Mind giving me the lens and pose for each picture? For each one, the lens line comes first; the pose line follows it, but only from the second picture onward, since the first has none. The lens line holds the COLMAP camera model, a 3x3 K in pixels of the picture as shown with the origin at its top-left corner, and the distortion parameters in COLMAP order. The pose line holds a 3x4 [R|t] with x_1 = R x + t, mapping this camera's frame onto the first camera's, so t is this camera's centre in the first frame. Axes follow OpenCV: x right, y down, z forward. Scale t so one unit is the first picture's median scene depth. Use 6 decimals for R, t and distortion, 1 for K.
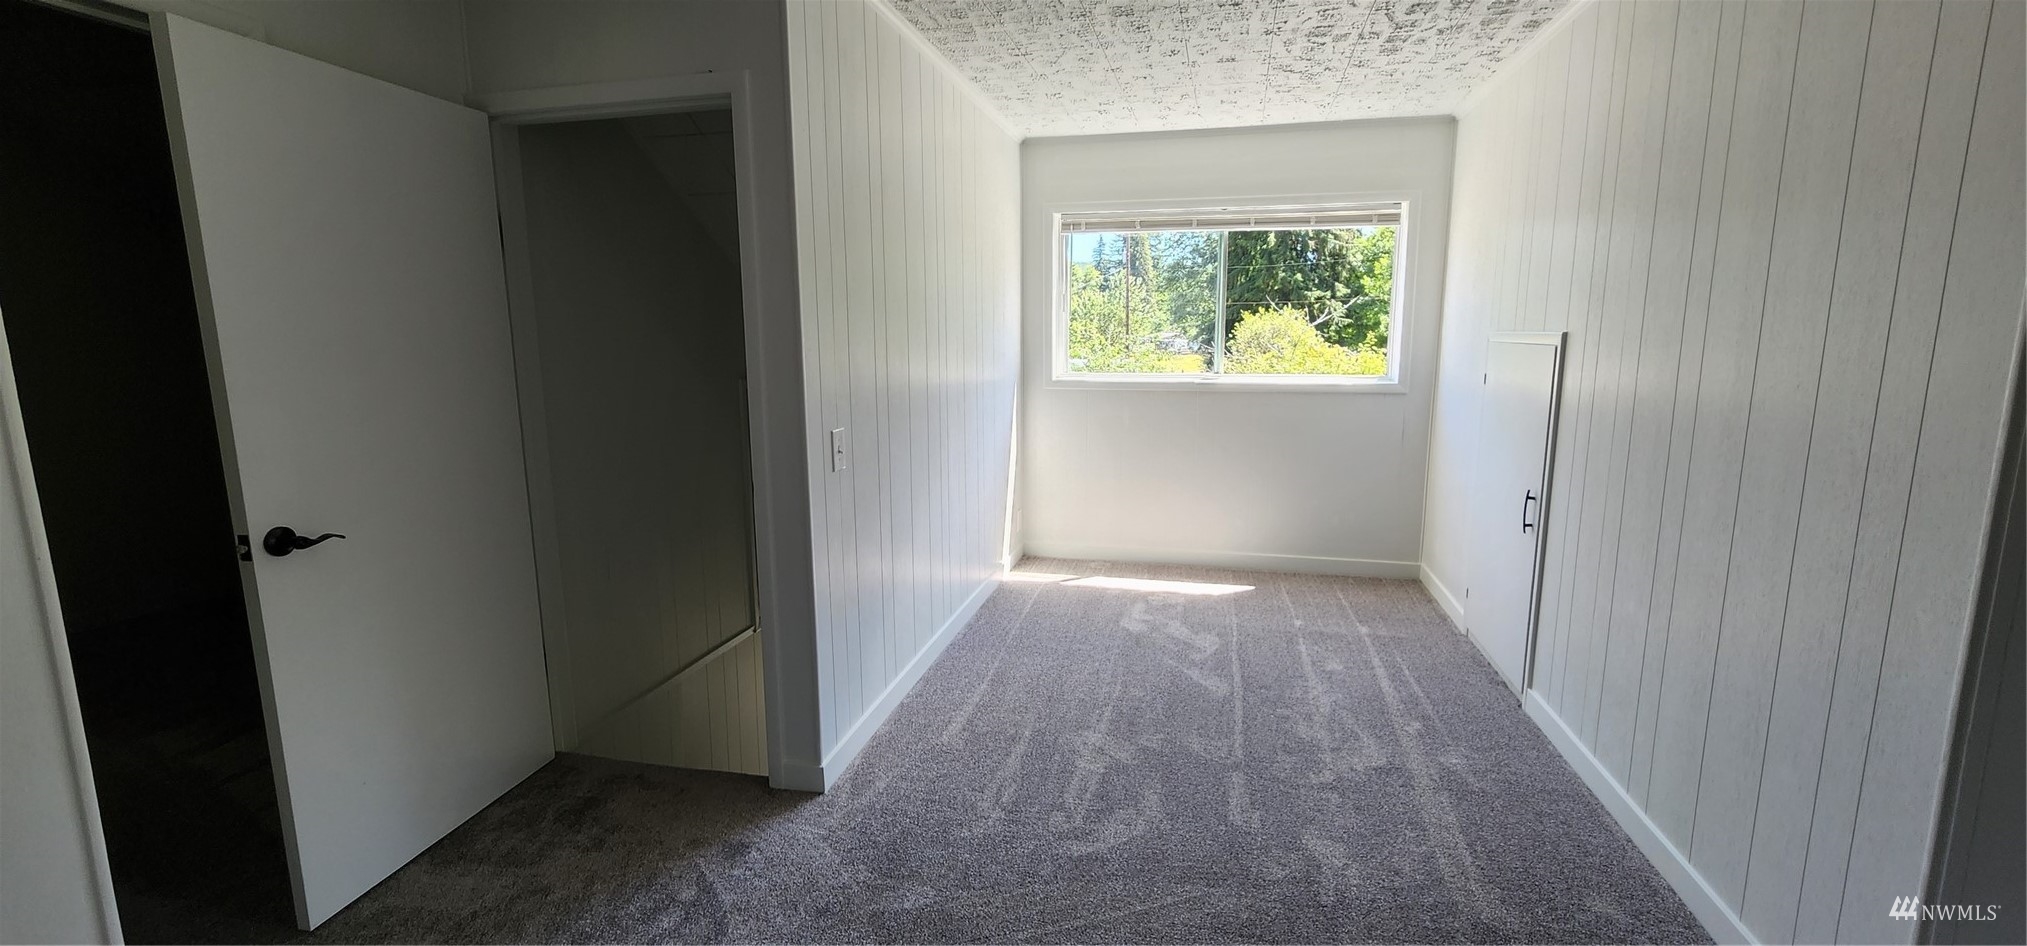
lens RADIAL K [[839.6, 0, 1011.1], [0, 839.6, 471.5], [0, 0, 1]] dist [-0.004032, 0.000567]
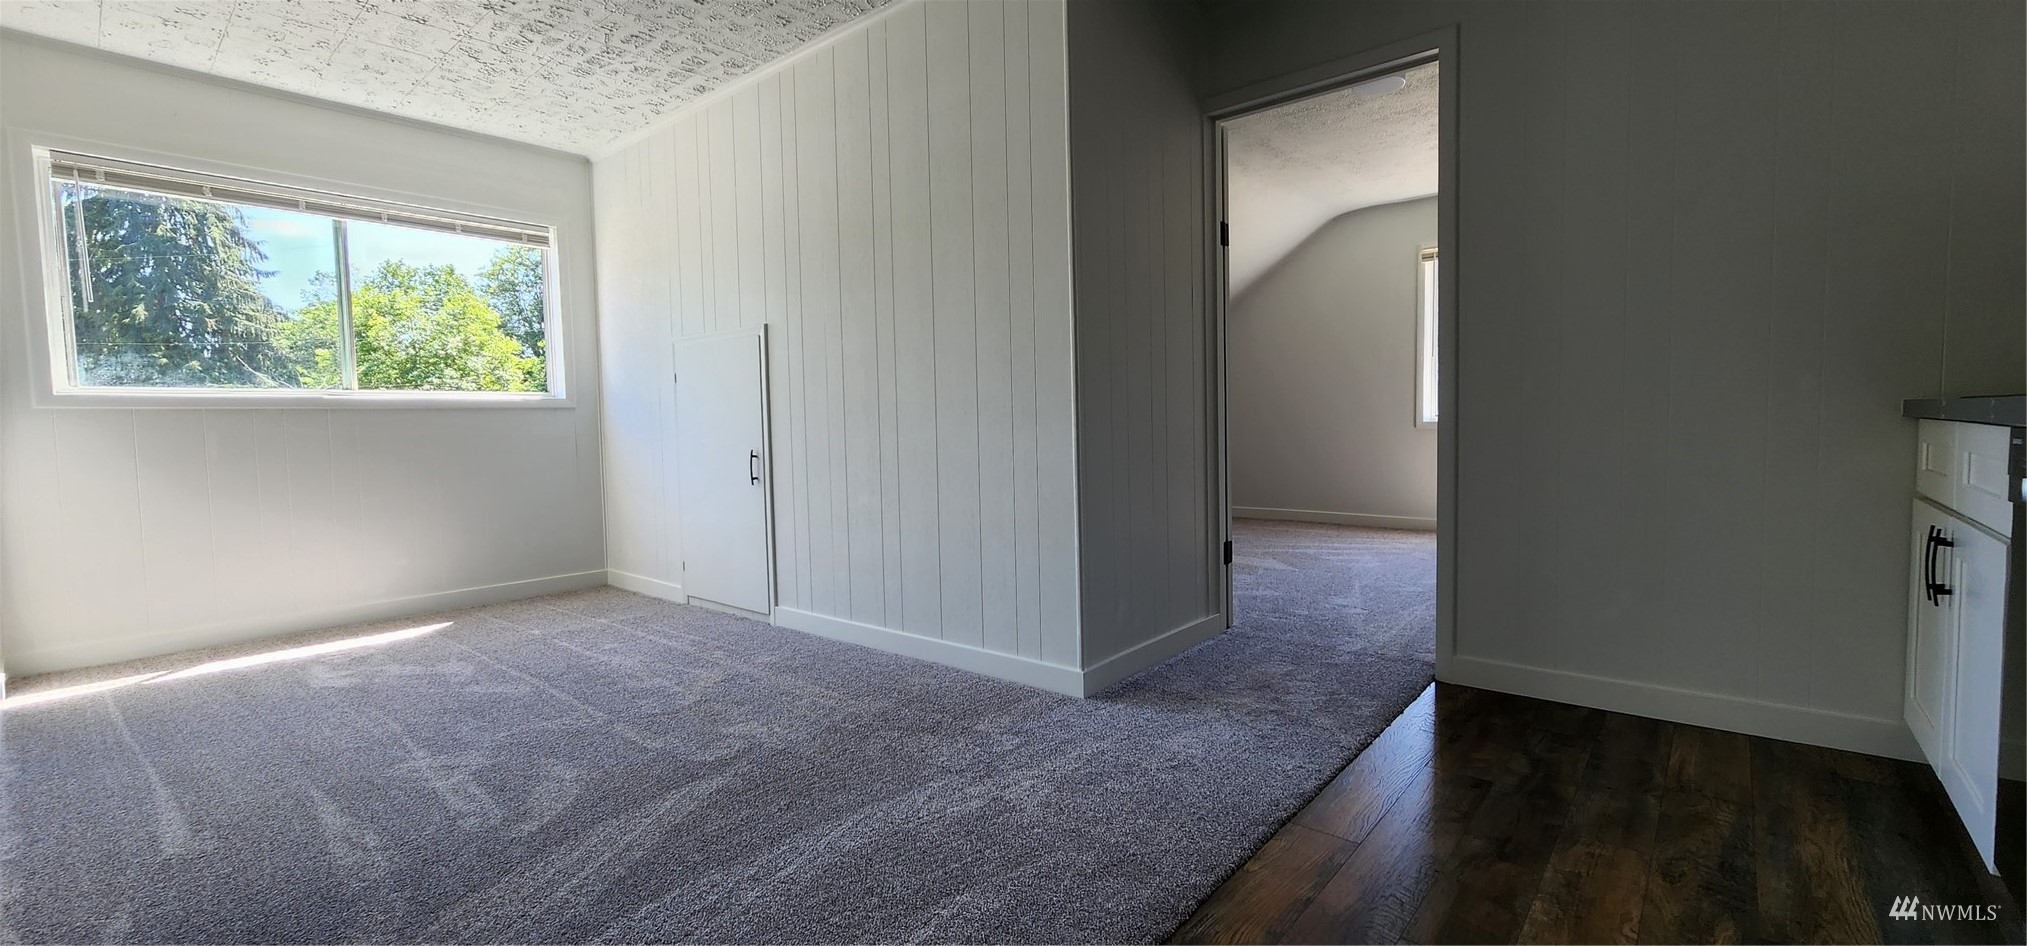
lens RADIAL K [[839.6, 0, 1012.6], [0, 839.6, 468.8], [0, 0, 1]] dist [-0.004032, 0.000567]
pose [[0.450327, -0.054624, 0.891191, -0.307052], [0.163658, 0.986266, -0.022246, 0.131762], [-0.877737, 0.155869, 0.453082, 0.083749]]
